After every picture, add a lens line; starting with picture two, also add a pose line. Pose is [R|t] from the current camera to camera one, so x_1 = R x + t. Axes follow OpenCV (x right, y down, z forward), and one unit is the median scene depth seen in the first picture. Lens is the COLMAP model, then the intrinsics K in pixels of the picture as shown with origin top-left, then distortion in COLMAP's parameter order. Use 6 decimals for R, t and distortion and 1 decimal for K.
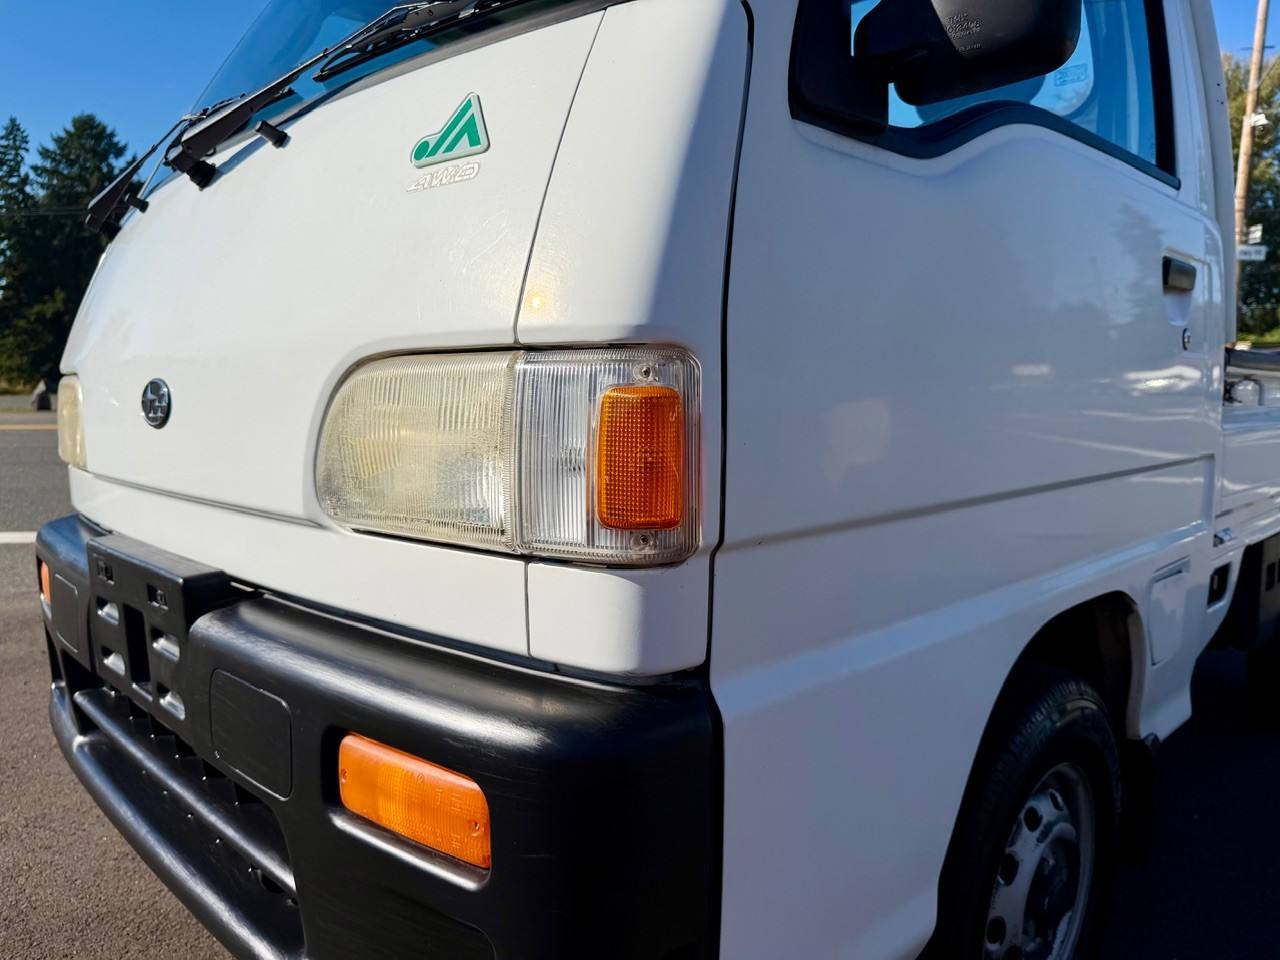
lens RADIAL K [[920.9, 0, 623.9], [0, 920.9, 483.8], [0, 0, 1]] dist [-0.002153, -0.003741]
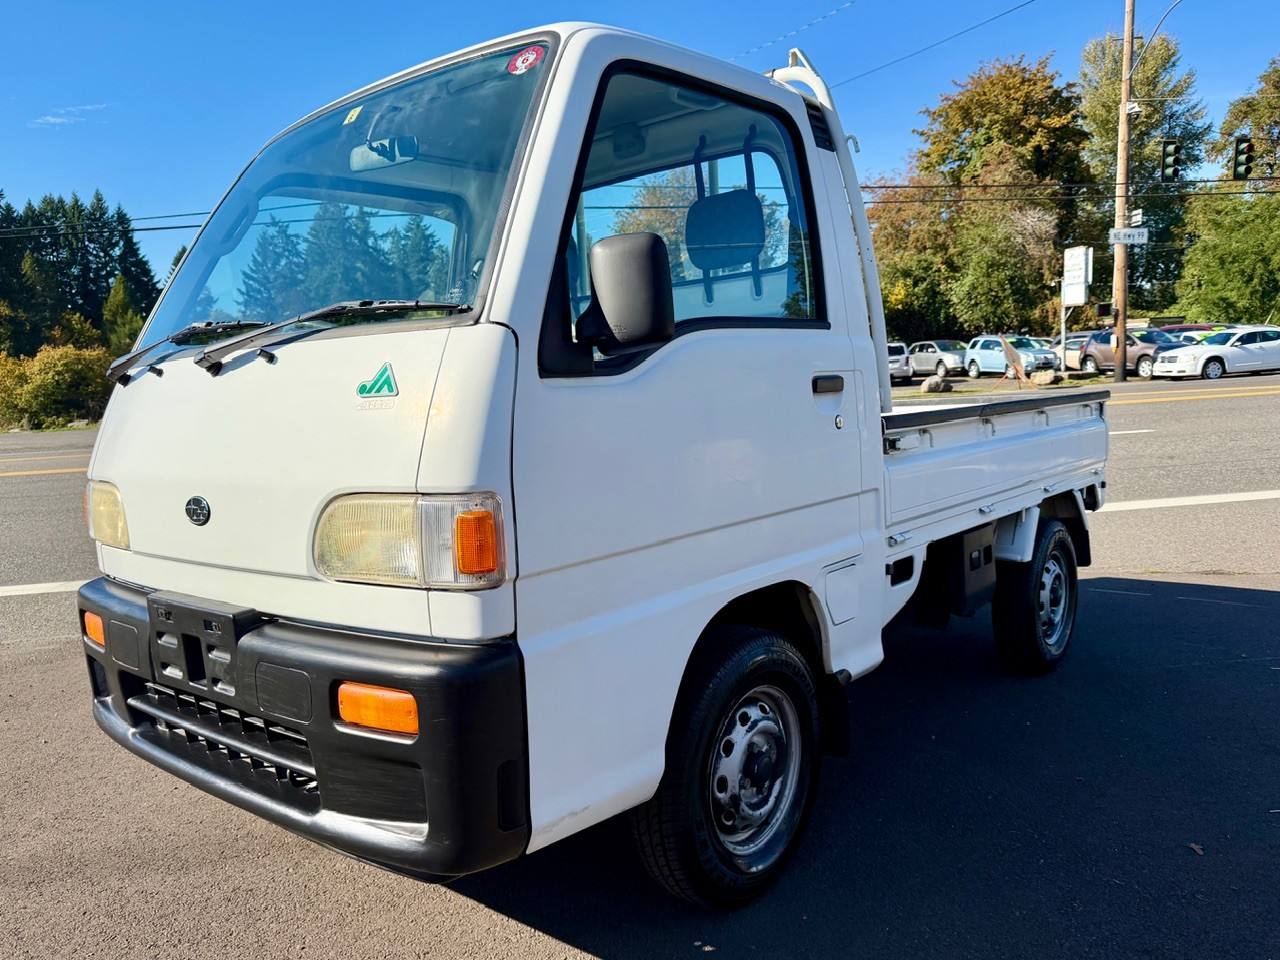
lens RADIAL K [[964.9, 0, 640.0], [0, 964.9, 480.0], [0, 0, 1]] dist [0.092252, -0.105635]
pose [[0.993490, -0.061597, 0.095828, 0.131985], [0.062530, 0.998020, -0.006766, -0.091869], [-0.095222, 0.012715, 0.995375, -0.932686]]
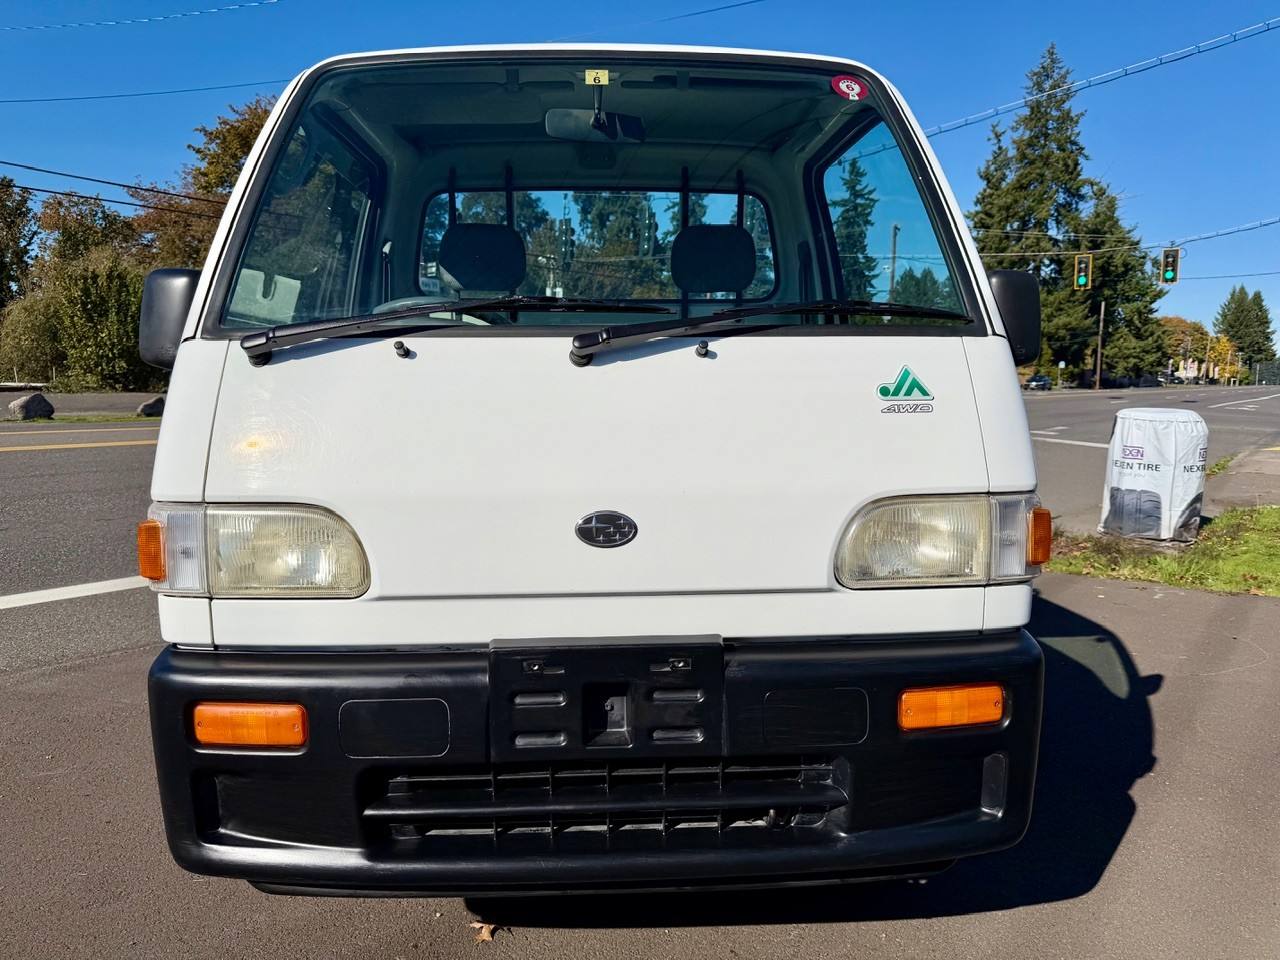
lens RADIAL K [[908.7, 0, 619.2], [0, 908.7, 484.8], [0, 0, 1]] dist [0.096189, -0.155723]
pose [[0.663495, -0.079483, 0.743947, -1.674913], [0.077317, 0.996302, 0.037488, -0.226767], [-0.744175, 0.032647, 0.667186, 0.098687]]
